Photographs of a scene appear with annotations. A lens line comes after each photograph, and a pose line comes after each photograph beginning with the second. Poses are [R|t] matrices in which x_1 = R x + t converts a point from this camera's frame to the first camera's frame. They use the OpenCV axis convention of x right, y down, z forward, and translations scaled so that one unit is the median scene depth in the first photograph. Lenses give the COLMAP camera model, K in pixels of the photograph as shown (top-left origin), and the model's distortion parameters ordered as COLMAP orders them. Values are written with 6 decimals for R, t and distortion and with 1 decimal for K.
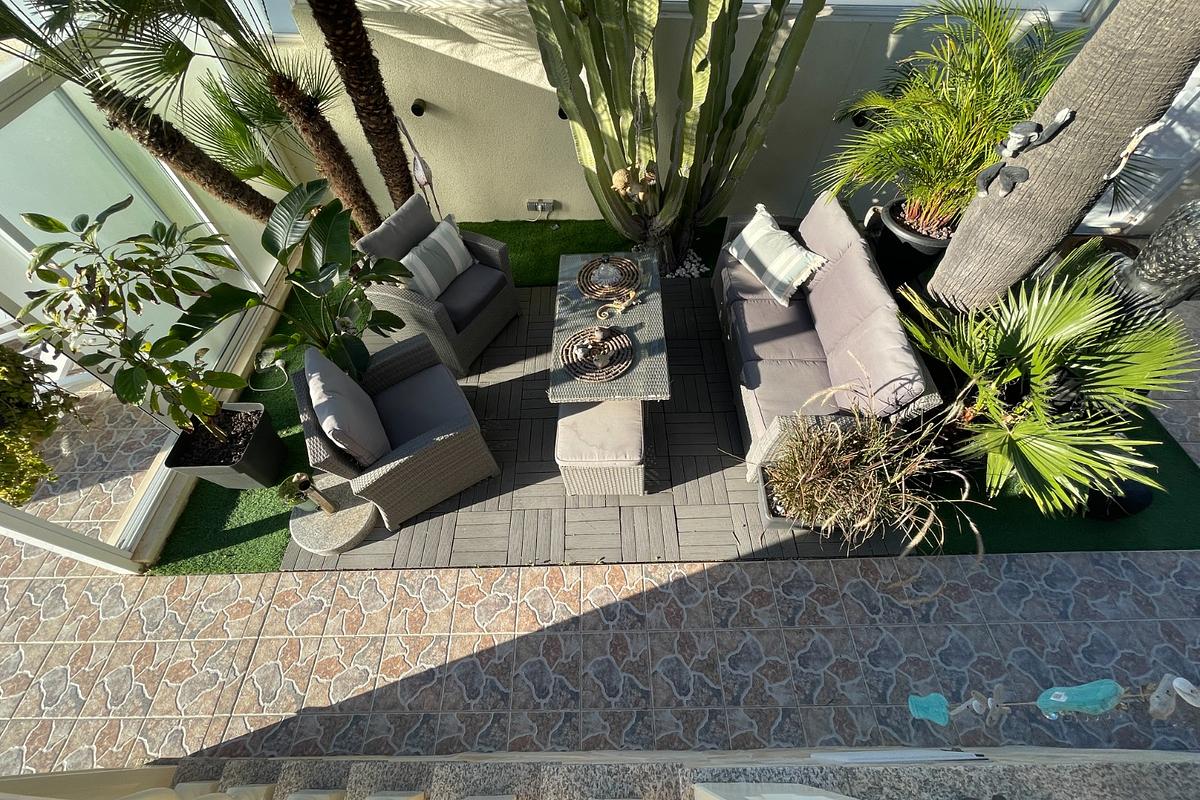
lens RADIAL K [[483.9, 0, 600.9], [0, 483.9, 399.4], [0, 0, 1]] dist [-0.002642, 0.000576]
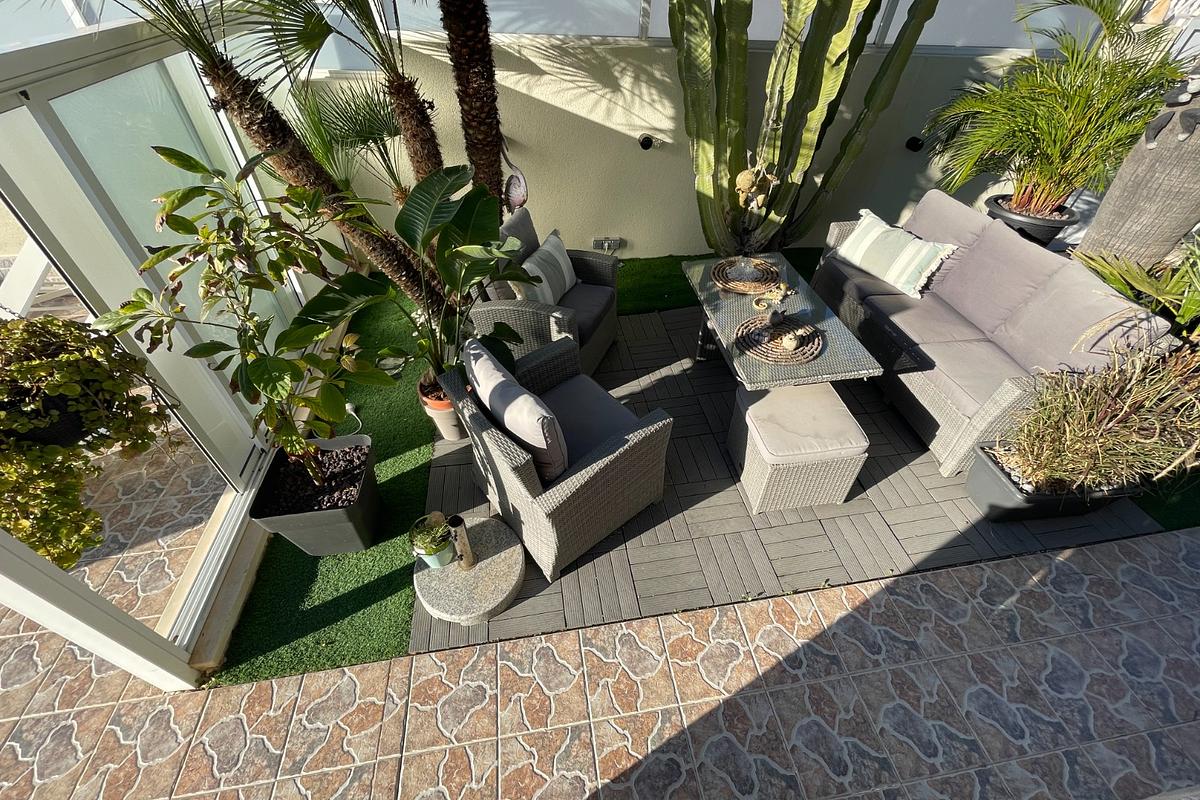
lens RADIAL K [[483.9, 0, 599.1], [0, 483.9, 399.1], [0, 0, 1]] dist [-0.002642, 0.000576]
pose [[0.989995, -0.075735, 0.119051, -0.450897], [0.098937, 0.974166, -0.203007, 0.162494], [-0.100601, 0.212755, 0.971913, 0.196379]]
